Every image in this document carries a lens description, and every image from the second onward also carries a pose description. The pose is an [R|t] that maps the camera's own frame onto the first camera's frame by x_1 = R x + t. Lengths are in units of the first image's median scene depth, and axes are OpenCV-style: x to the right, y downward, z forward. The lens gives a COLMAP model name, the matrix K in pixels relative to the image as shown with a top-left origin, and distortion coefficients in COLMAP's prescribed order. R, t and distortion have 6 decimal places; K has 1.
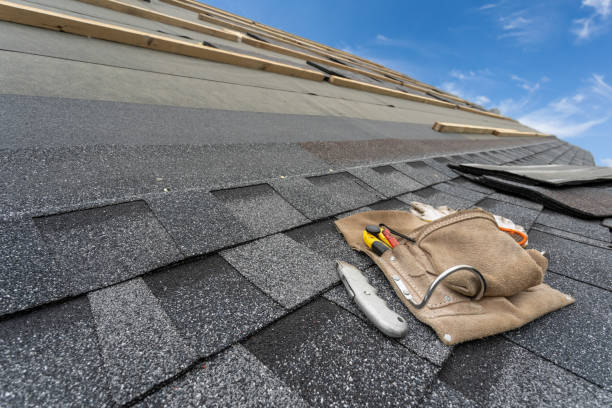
lens RADIAL K [[279.0, 0, 306.0], [0, 279.0, 204.0], [0, 0, 1]] dist [-0.000322, 0.000629]
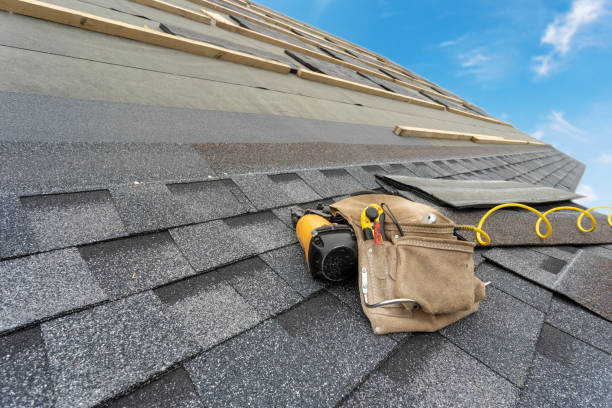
lens RADIAL K [[279.0, 0, 306.0], [0, 279.0, 204.0], [0, 0, 1]] dist [-0.000322, 0.000629]
pose [[0.996938, 0.078183, 0.001341, 0.254326], [-0.078171, 0.996065, 0.041765, -0.054533], [0.001930, -0.041742, 0.999127, 0.012584]]
